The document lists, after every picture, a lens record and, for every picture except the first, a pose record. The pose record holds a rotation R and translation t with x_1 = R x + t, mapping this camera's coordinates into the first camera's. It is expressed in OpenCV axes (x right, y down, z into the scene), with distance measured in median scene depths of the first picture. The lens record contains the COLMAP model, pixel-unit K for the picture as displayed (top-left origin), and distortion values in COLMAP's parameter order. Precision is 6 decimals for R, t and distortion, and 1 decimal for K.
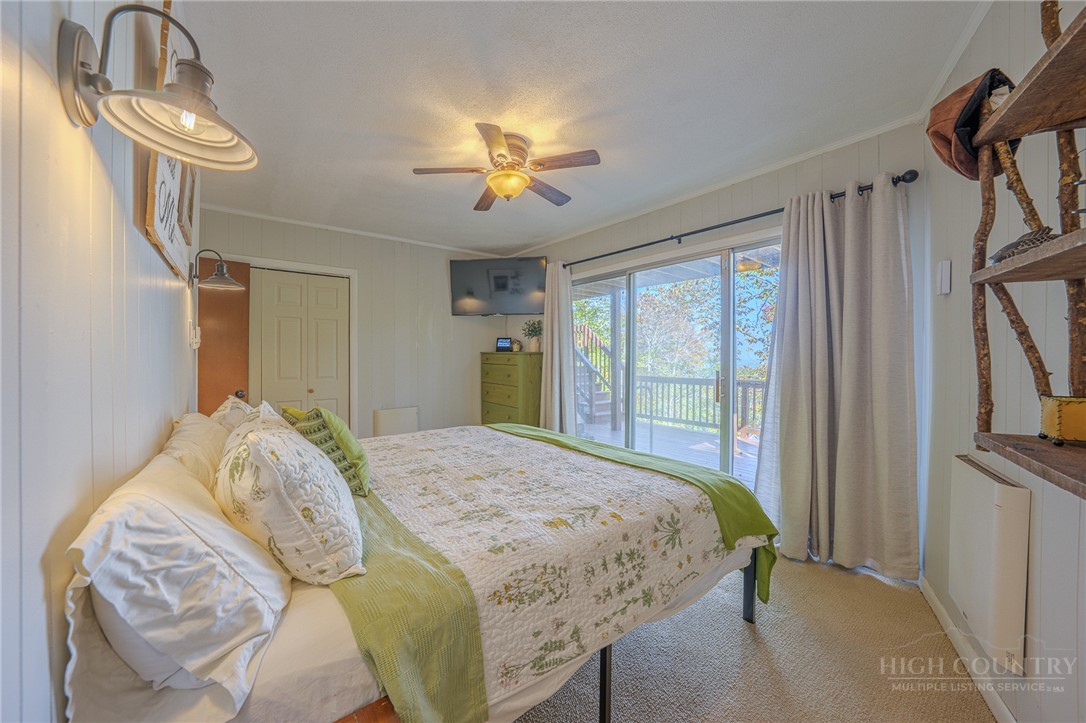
lens RADIAL K [[395.4, 0, 536.7], [0, 395.4, 361.0], [0, 0, 1]] dist [-0.003903, 0.000080]
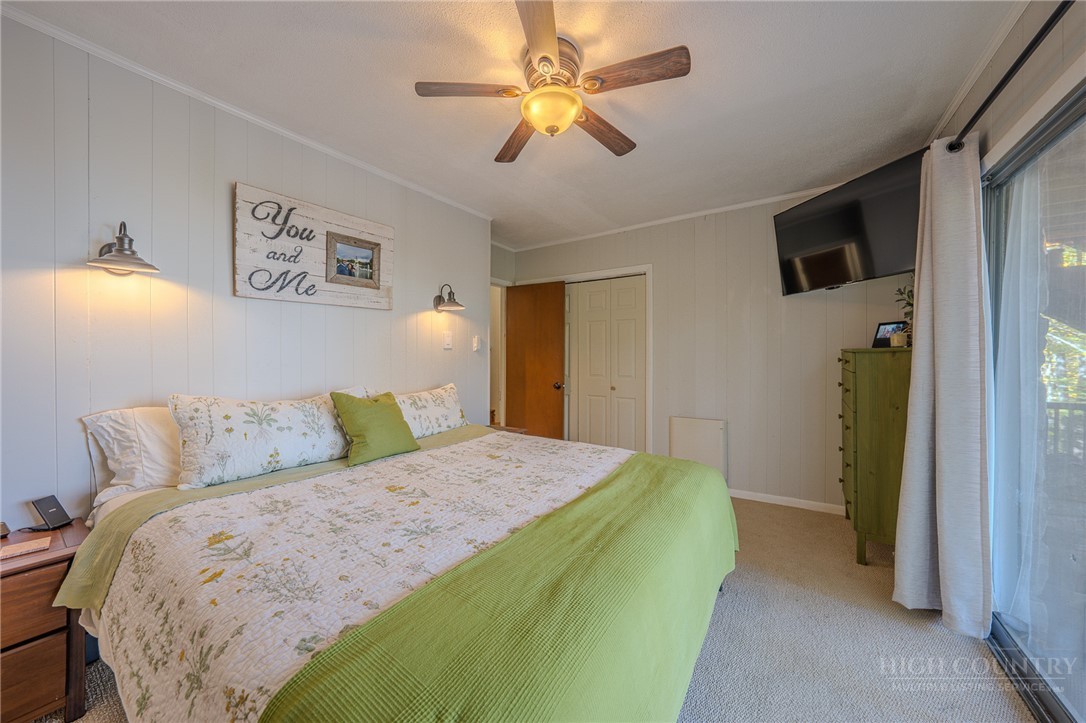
lens RADIAL K [[395.4, 0, 540.1], [0, 395.4, 358.8], [0, 0, 1]] dist [-0.003903, 0.000080]
pose [[0.259466, 0.009419, -0.965706, 0.849945], [-0.009468, 0.999929, 0.007209, -0.020293], [0.965706, 0.007273, 0.259537, 1.112075]]
